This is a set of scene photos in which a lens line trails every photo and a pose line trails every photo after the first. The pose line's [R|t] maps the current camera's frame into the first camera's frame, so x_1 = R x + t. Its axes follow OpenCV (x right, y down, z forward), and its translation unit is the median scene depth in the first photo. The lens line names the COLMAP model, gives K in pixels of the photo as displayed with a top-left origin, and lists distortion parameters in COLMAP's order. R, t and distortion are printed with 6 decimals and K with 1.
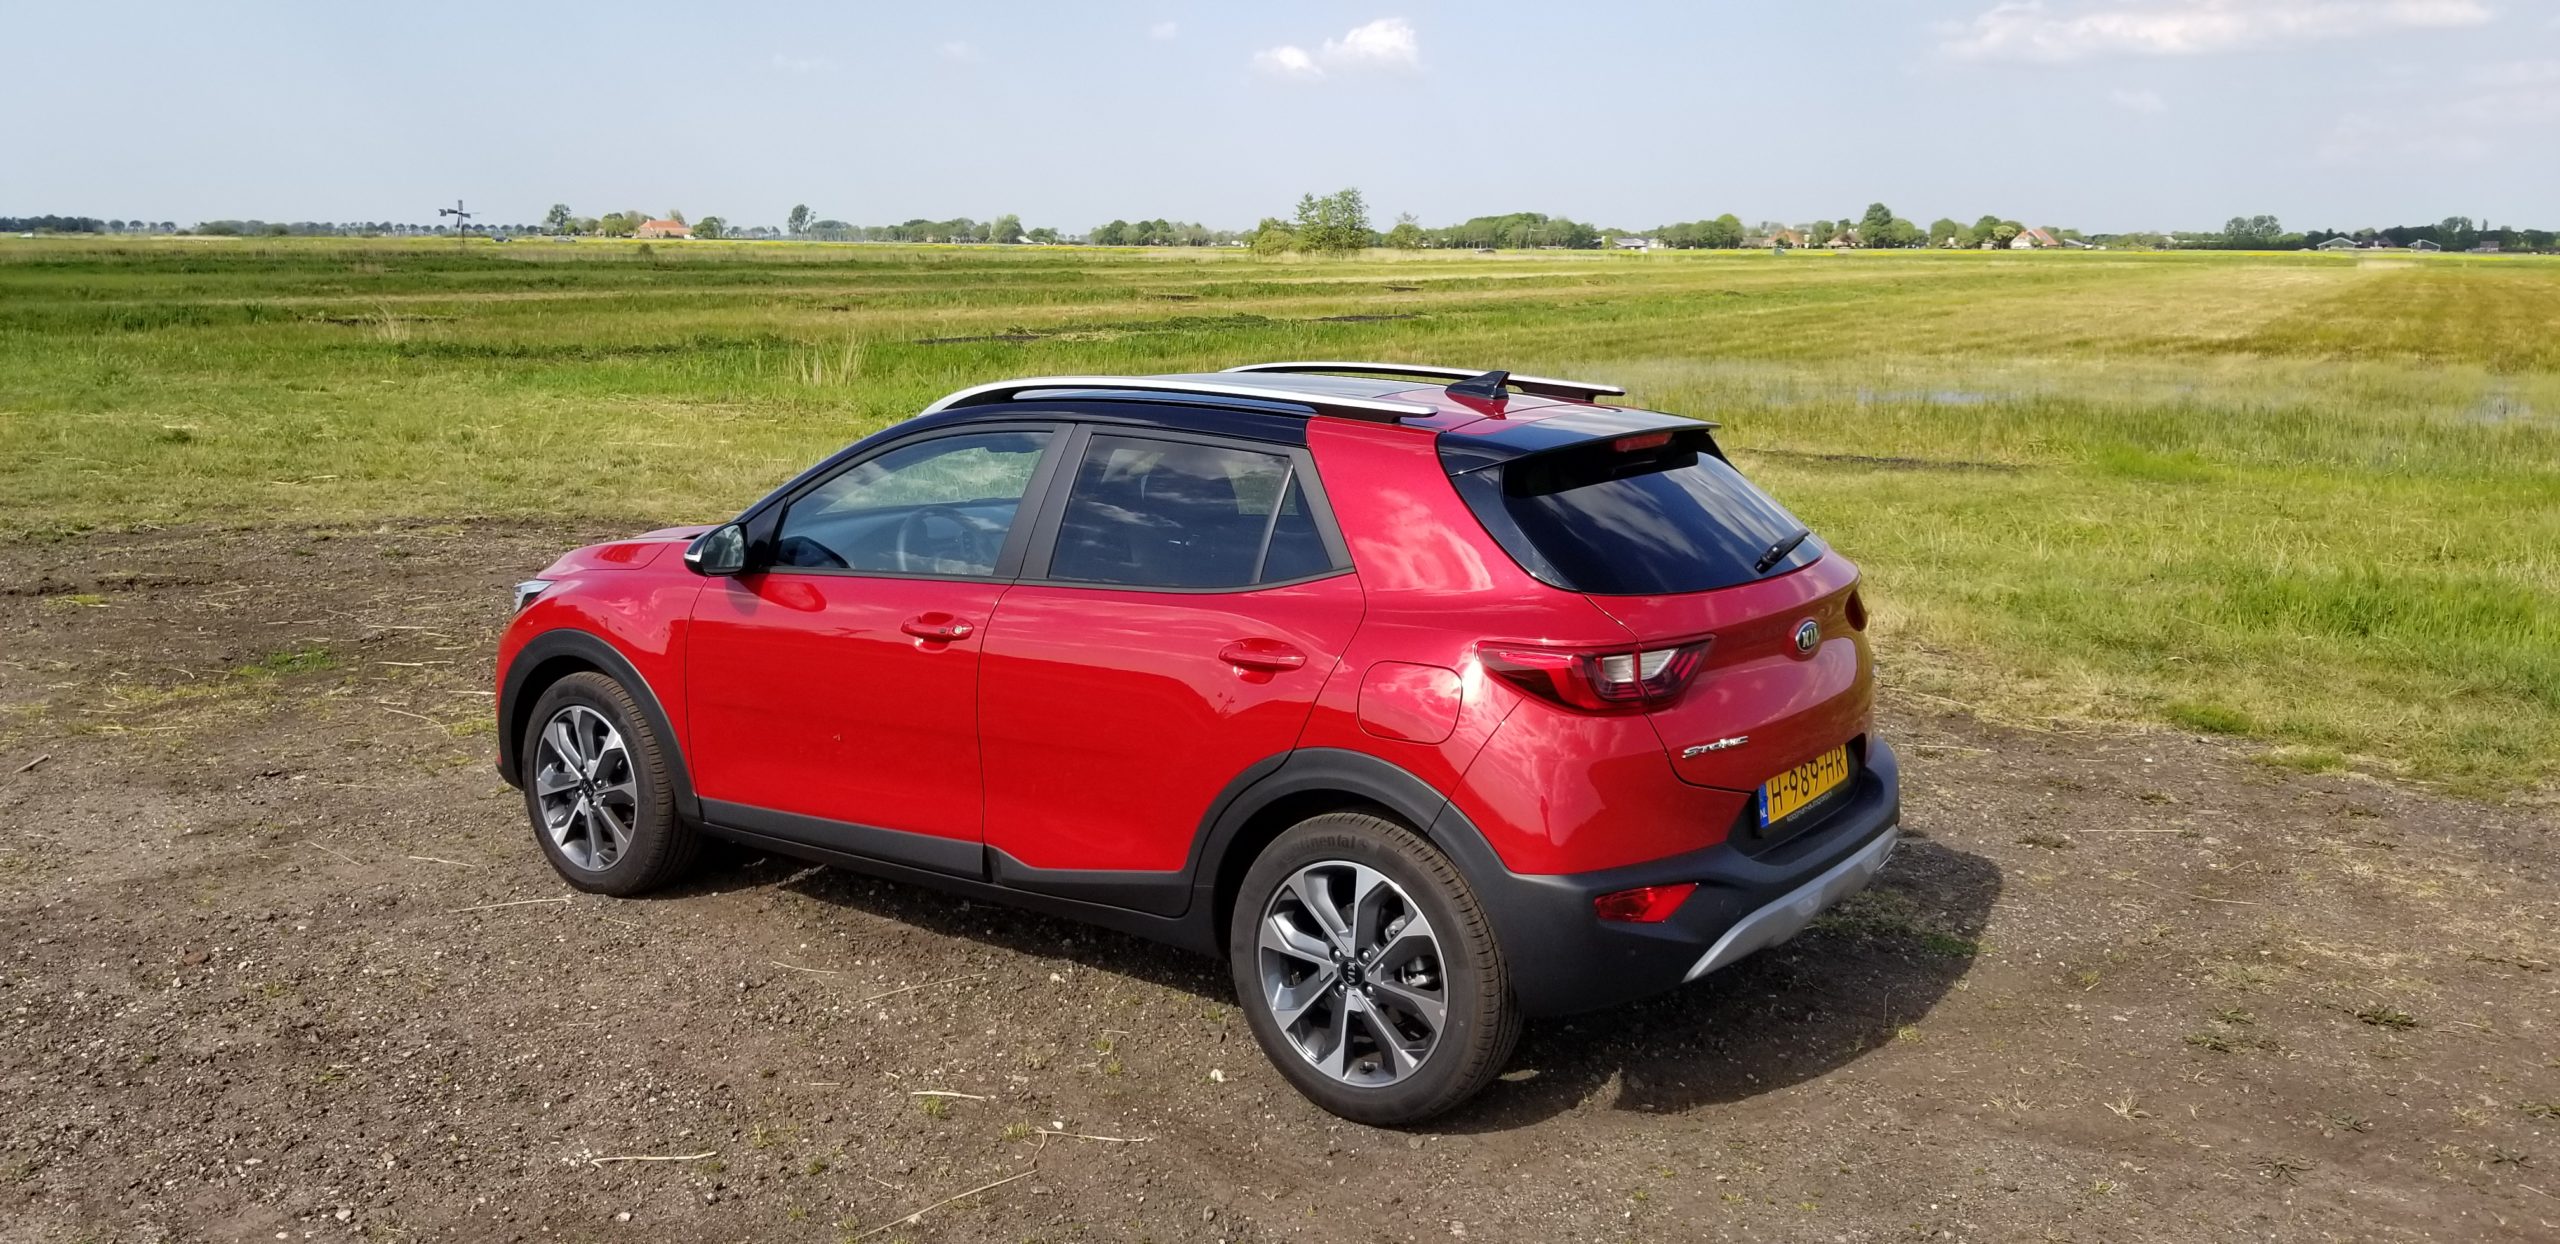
lens RADIAL K [[2058.7, 0, 1227.3], [0, 2058.7, 540.4], [0, 0, 1]] dist [0.079659, -0.151930]
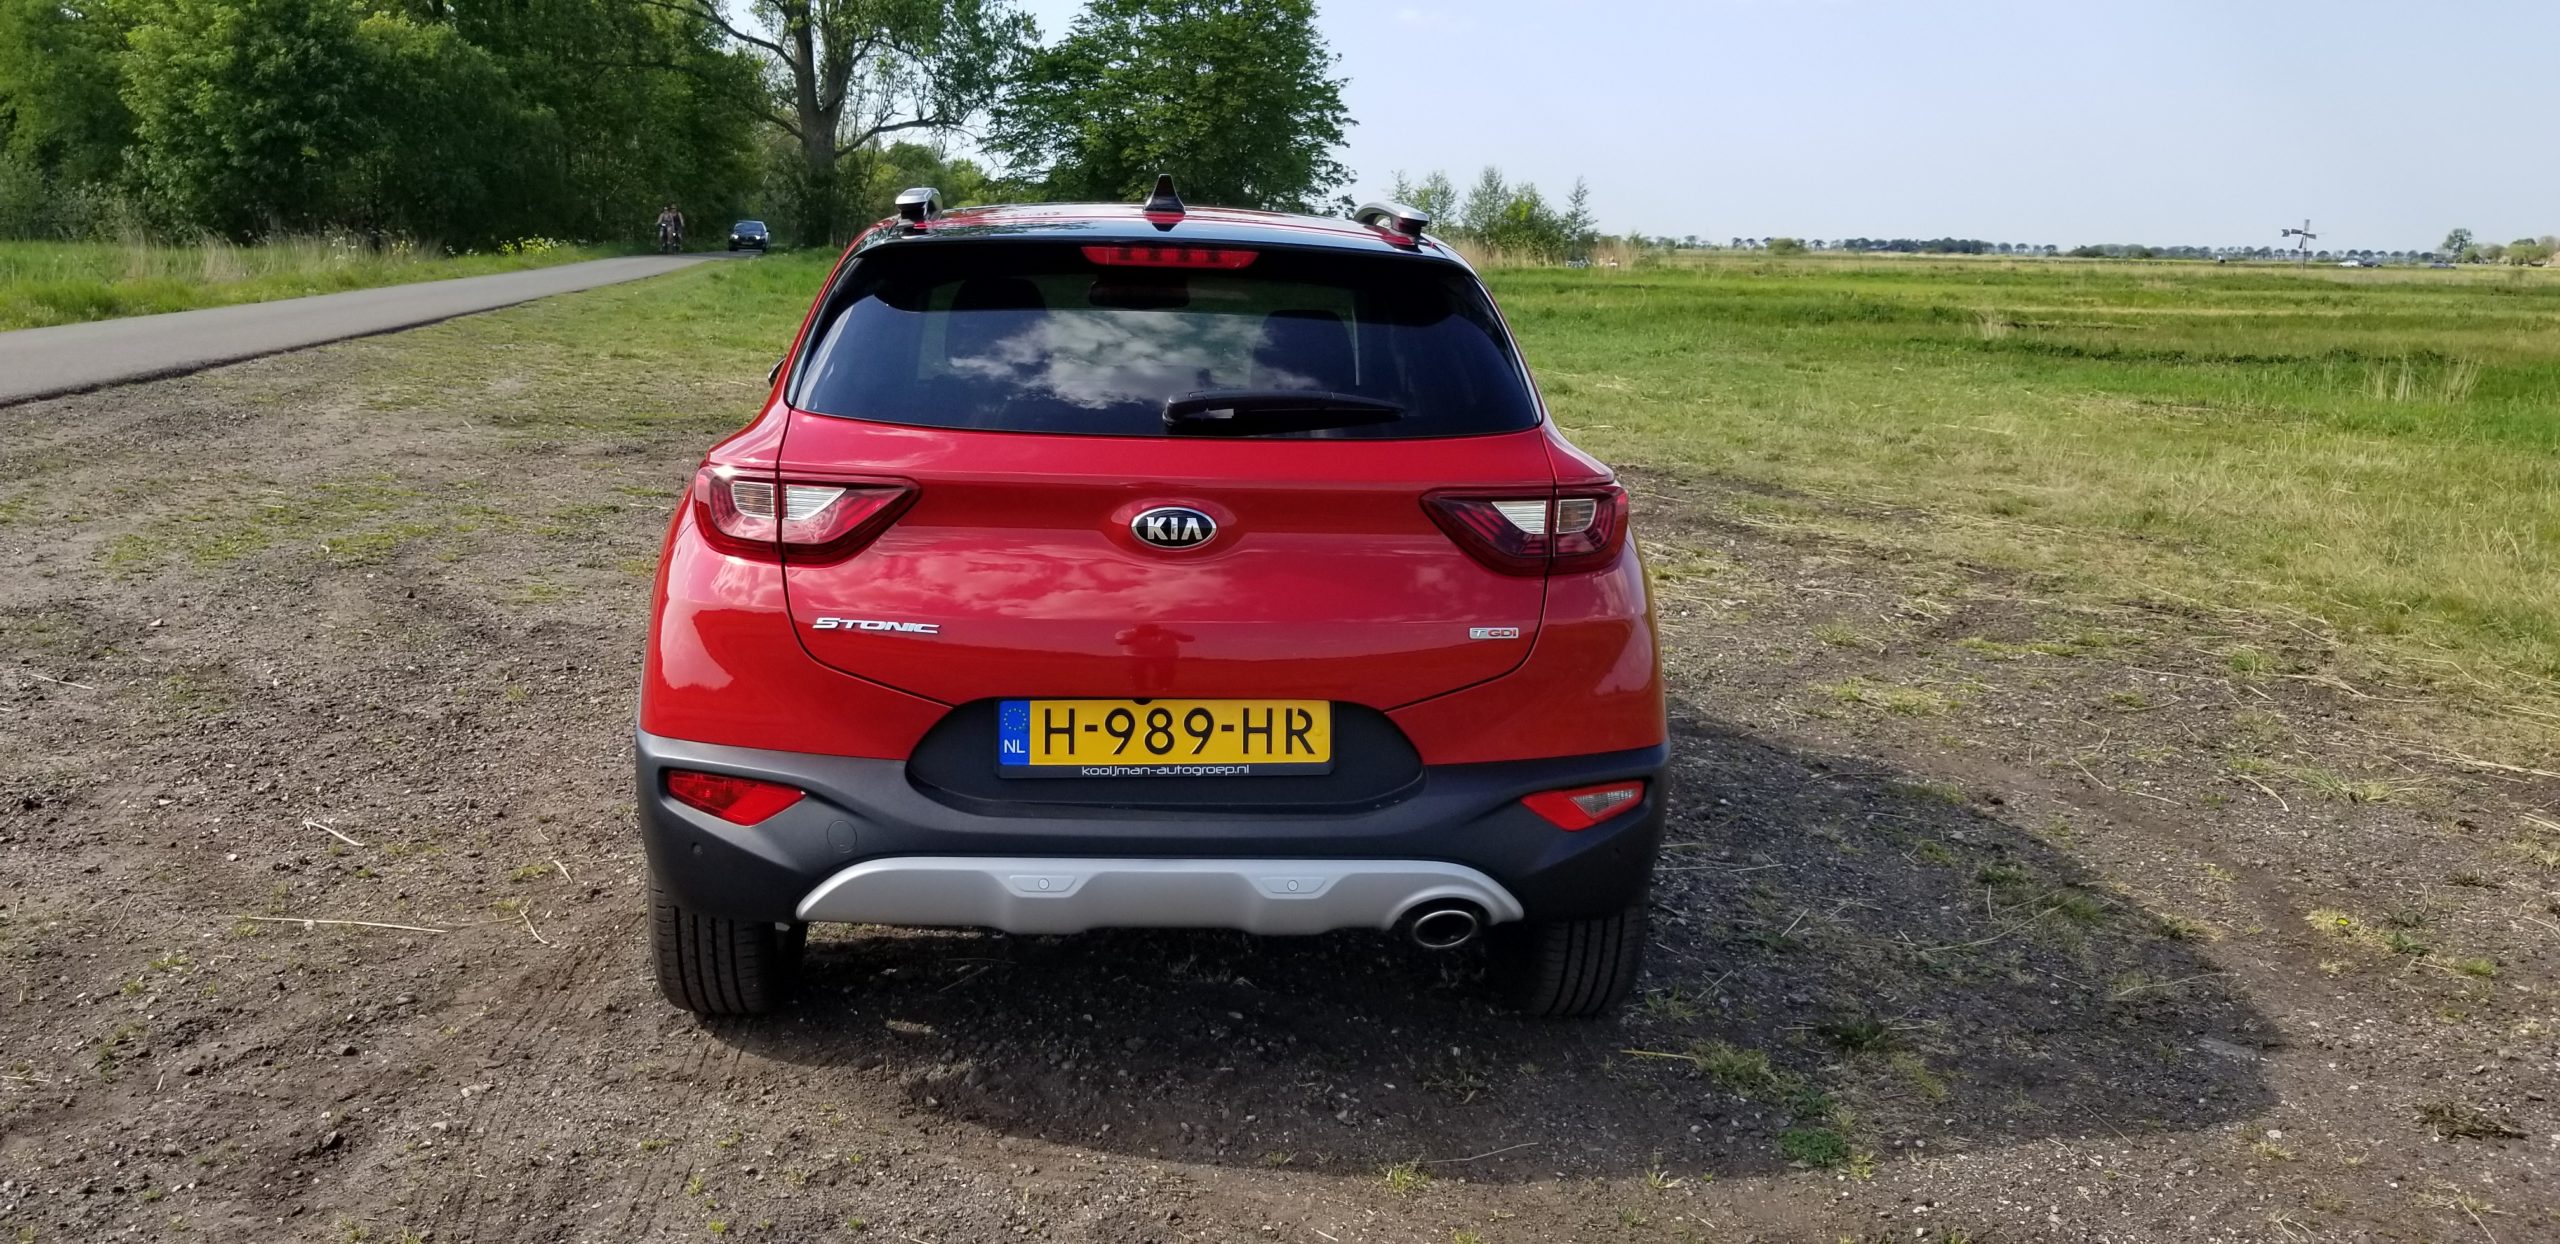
lens RADIAL K [[2041.0, 0, 1192.4], [0, 2041.0, 618.2], [0, 0, 1]] dist [0.087366, -0.144463]
pose [[0.647717, 0.146985, -0.747569, 0.375613], [-0.128445, 0.988236, 0.083015, 0.008960], [0.750976, 0.042251, 0.658976, 0.259969]]
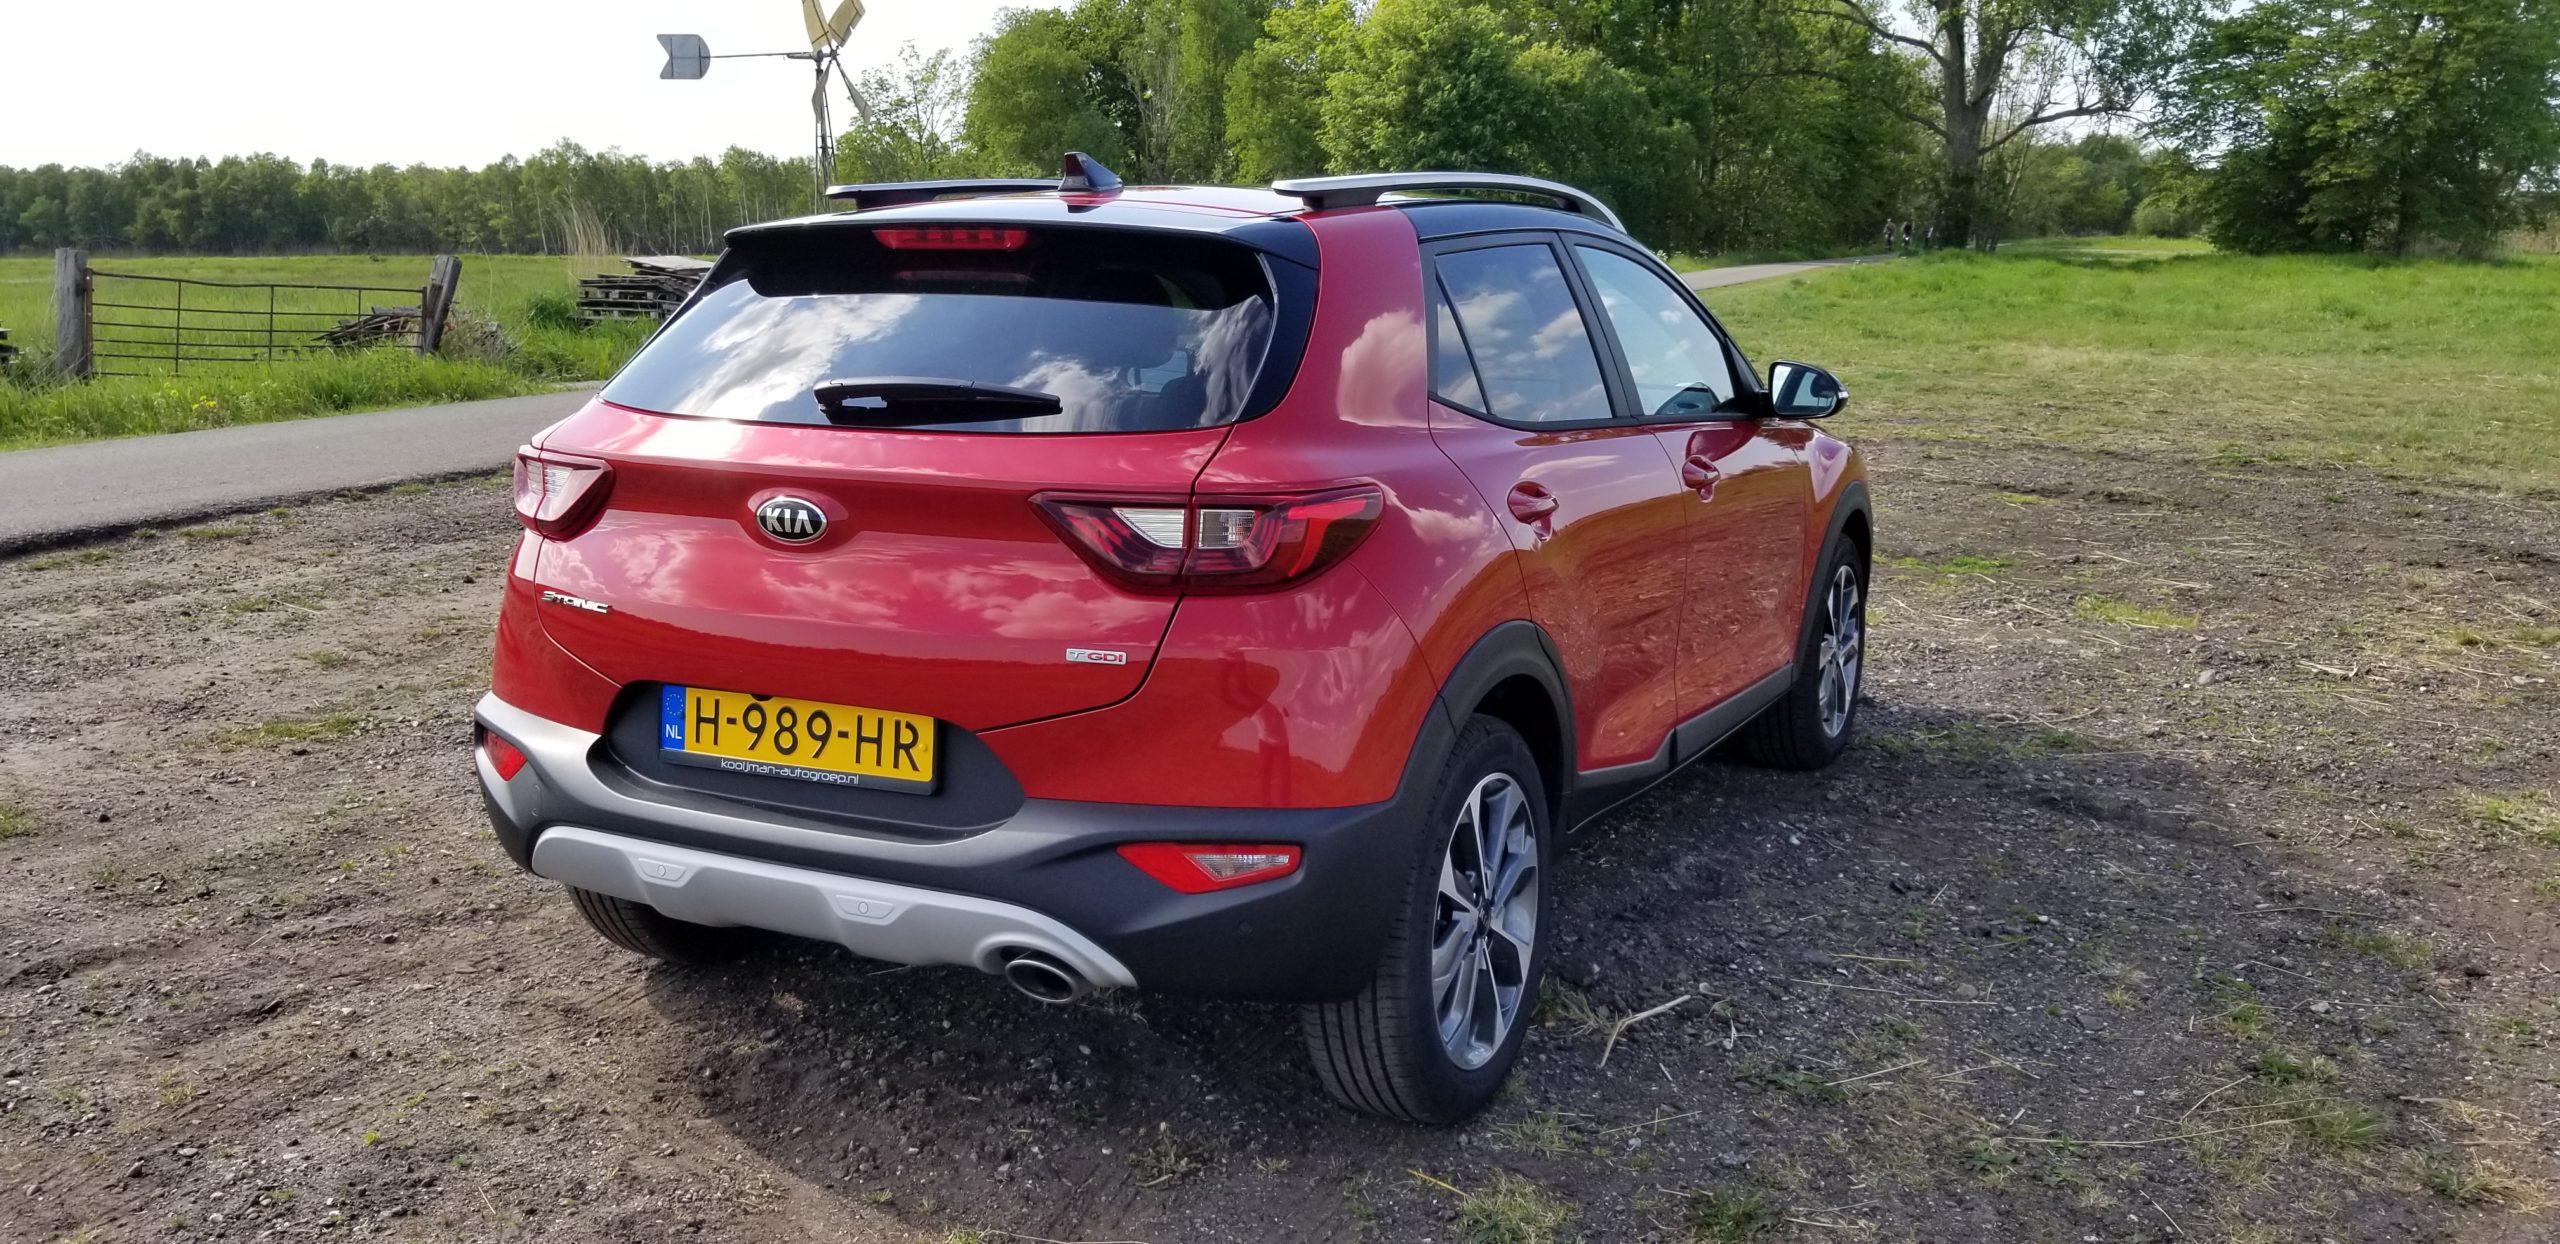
lens RADIAL K [[2015.3, 0, 1280.0], [0, 2015.3, 622.0], [0, 0, 1]] dist [0.106070, -0.147993]
pose [[0.165964, 0.176508, -0.970207, 0.442728], [-0.136328, 0.978511, 0.154698, -0.020275], [0.976663, 0.106592, 0.186461, 0.485581]]
